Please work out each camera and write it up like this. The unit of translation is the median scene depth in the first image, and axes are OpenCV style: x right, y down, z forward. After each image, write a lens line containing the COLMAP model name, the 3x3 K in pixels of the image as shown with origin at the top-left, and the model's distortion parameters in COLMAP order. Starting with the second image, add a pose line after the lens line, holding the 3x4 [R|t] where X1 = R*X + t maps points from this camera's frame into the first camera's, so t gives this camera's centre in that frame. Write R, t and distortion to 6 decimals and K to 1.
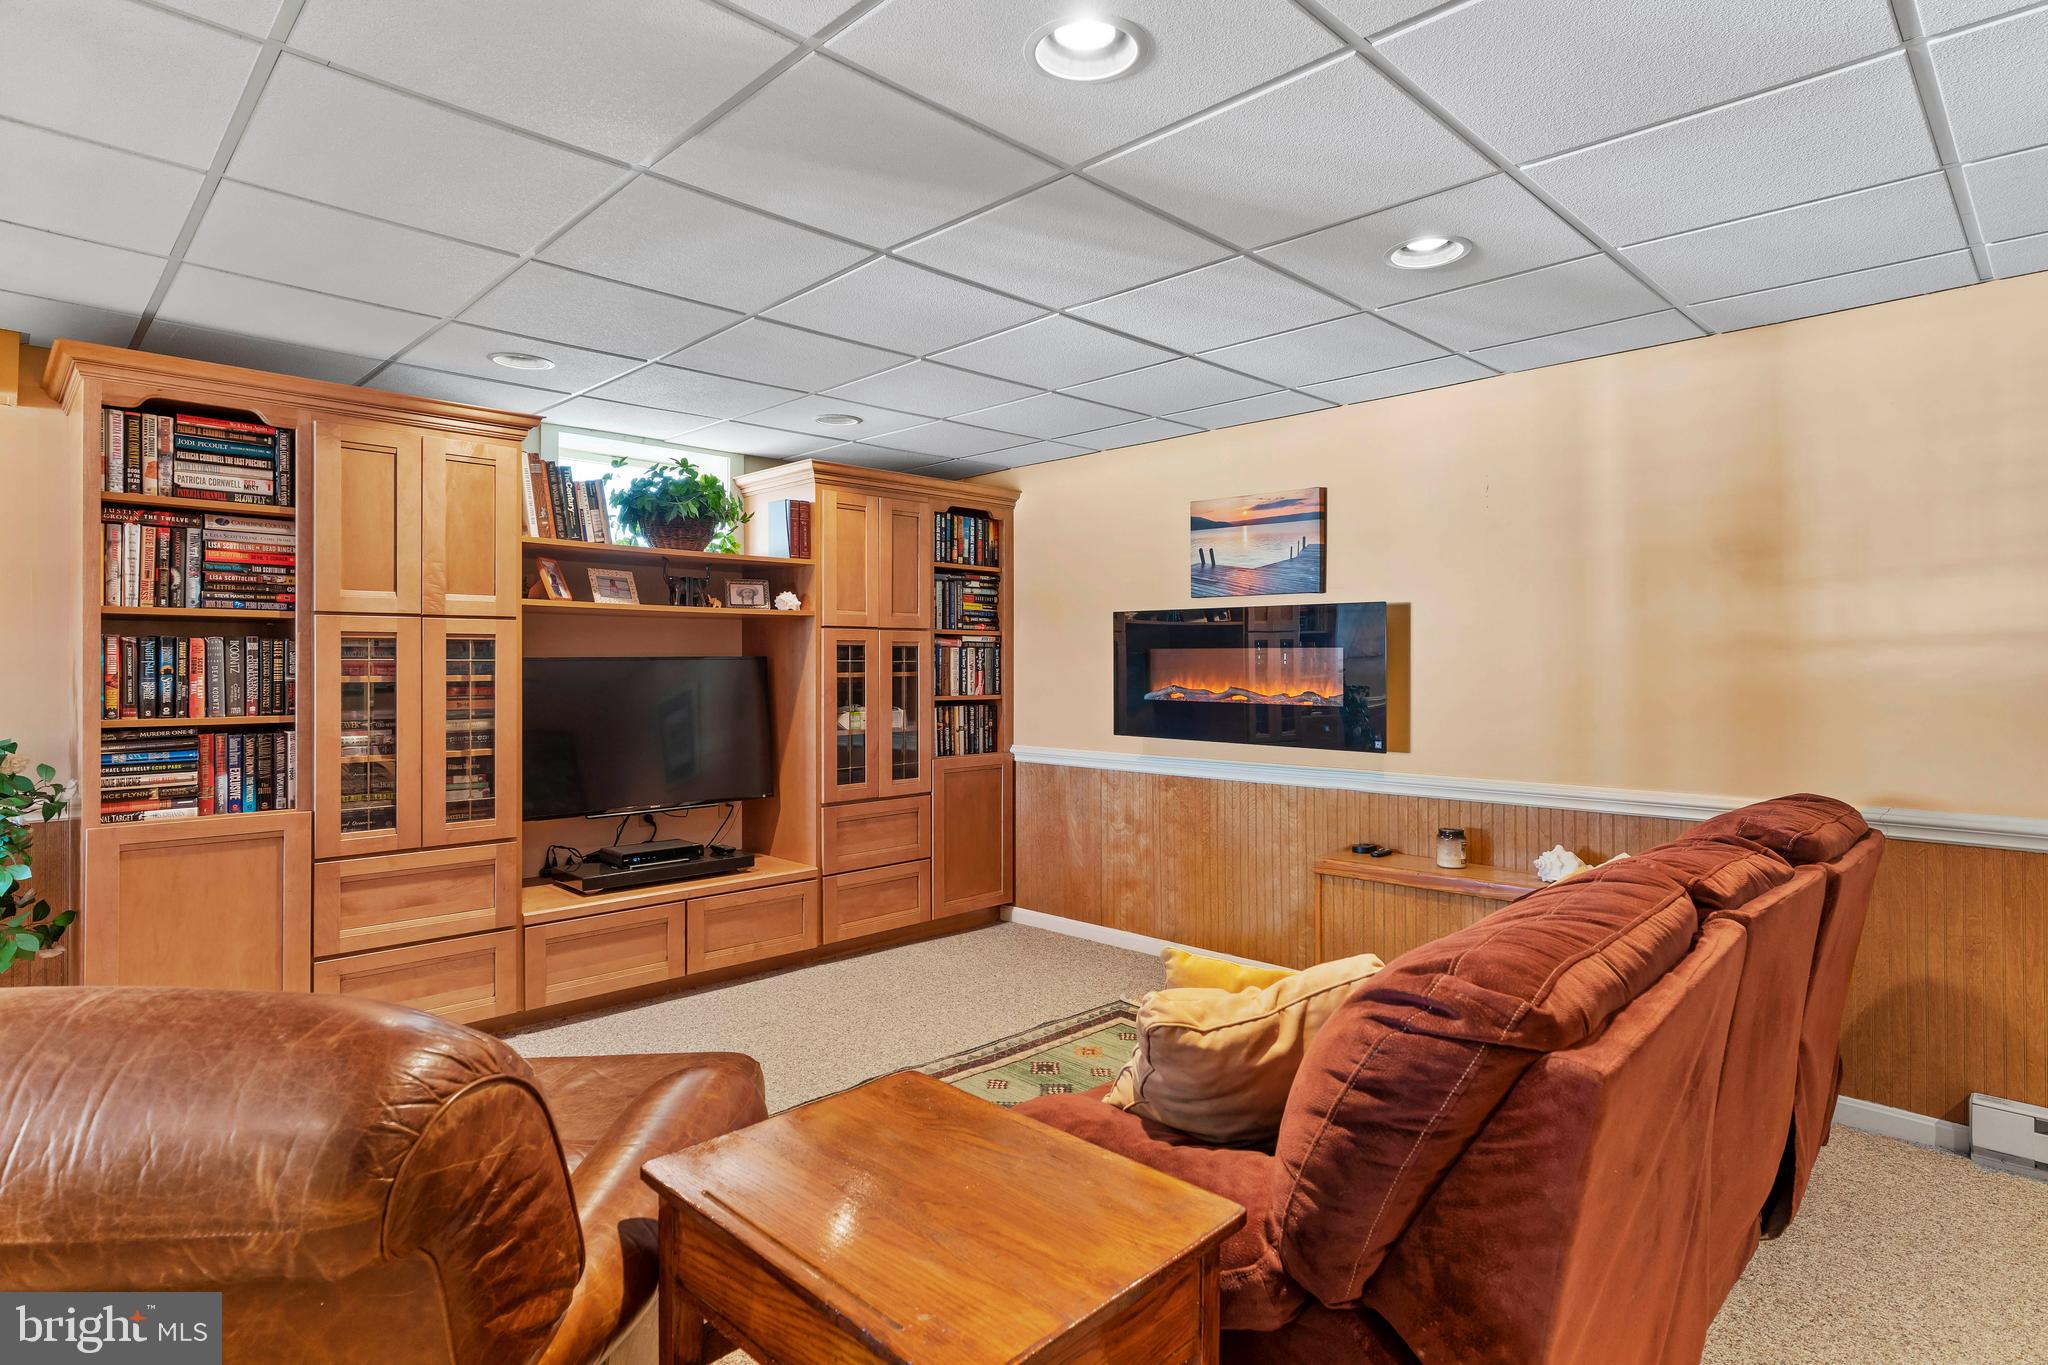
lens RADIAL K [[1064.1, 0, 1017.8], [0, 1064.1, 636.4], [0, 0, 1]] dist [-0.004915, -0.000699]
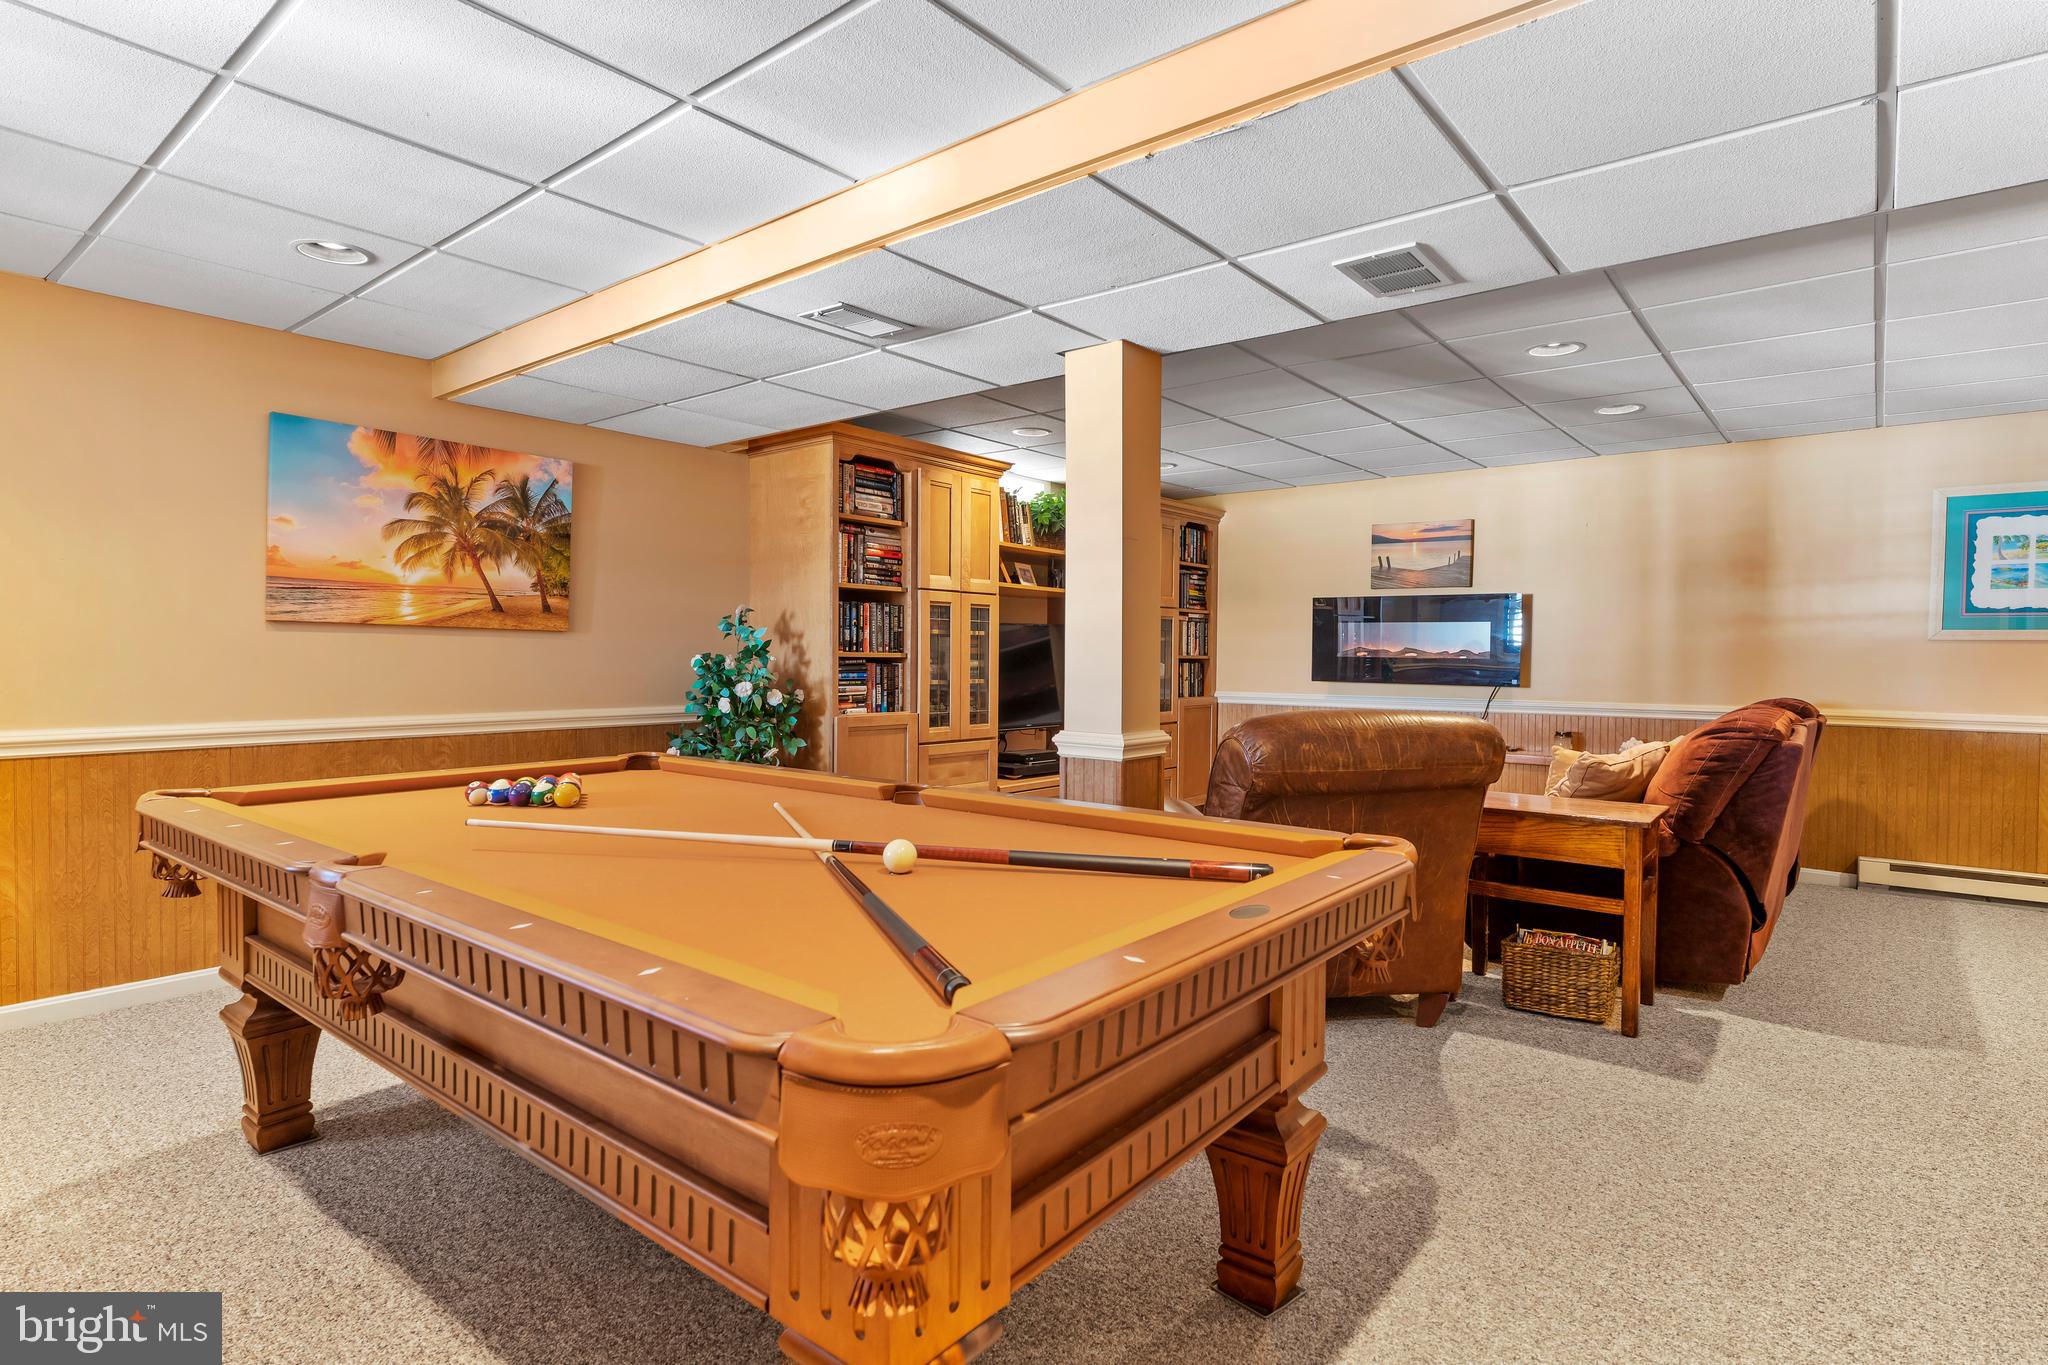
lens RADIAL K [[1053.2, 0, 1027.1], [0, 1053.2, 653.3], [0, 0, 1]] dist [-0.003730, -0.000009]
pose [[0.993552, 0.009694, 0.112962, -0.644902], [-0.012554, 0.999618, 0.024633, 0.031885], [-0.112680, -0.025893, 0.993294, -0.561665]]
